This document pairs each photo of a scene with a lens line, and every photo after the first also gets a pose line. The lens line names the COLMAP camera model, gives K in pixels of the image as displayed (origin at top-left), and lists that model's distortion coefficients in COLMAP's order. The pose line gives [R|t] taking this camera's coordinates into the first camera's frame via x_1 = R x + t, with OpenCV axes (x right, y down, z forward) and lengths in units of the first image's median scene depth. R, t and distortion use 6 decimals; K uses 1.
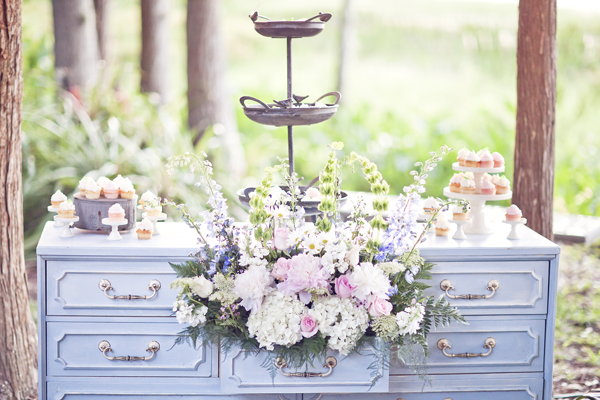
lens RADIAL K [[1432.8, 0, 299.9], [0, 1432.8, 200.8], [0, 0, 1]] dist [-0.115591, 0.000000]
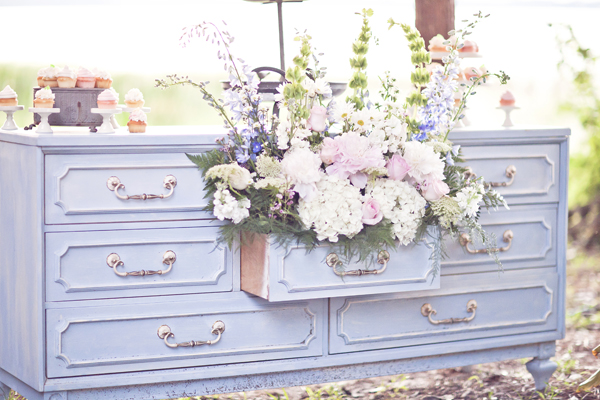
lens RADIAL K [[1432.8, 0, 299.9], [0, 1432.8, 198.3], [0, 0, 1]] dist [-0.115591, 0.000000]
pose [[0.928552, -0.046386, 0.368292, -0.339854], [0.065272, 0.997106, -0.038981, 0.106523], [-0.365418, 0.060235, 0.928893, 0.205595]]
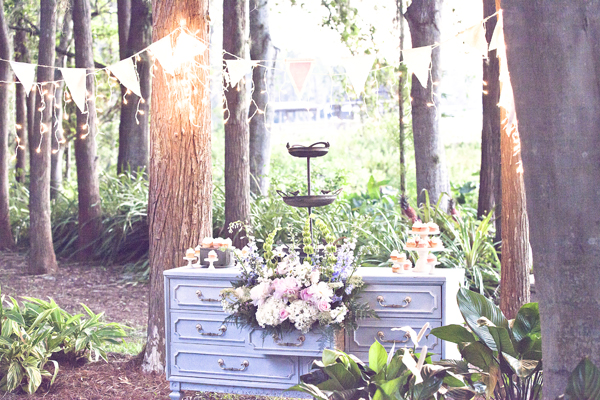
lens RADIAL K [[1235.8, 0, 300.0], [0, 1235.8, 200.6], [0, 0, 1]] dist [-0.211736, 0.000000]
pose [[0.899552, -0.013820, -0.436595, 0.674914], [-0.031580, 0.994826, -0.096556, 0.089886], [0.435671, 0.100645, 0.894462, -0.369613]]
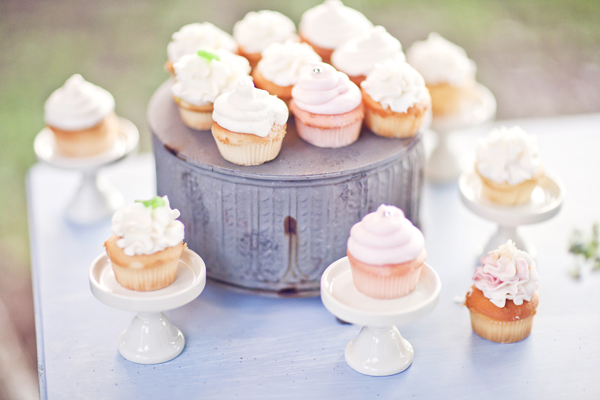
lens RADIAL K [[1432.8, 0, 300.1], [0, 1432.8, 200.1], [0, 0, 1]] dist [-0.115591, 0.000000]
pose [[0.997123, -0.060662, 0.045458, -0.154571], [0.040864, 0.935227, 0.351684, -0.075555], [-0.063847, -0.348814, 0.935015, 0.827672]]
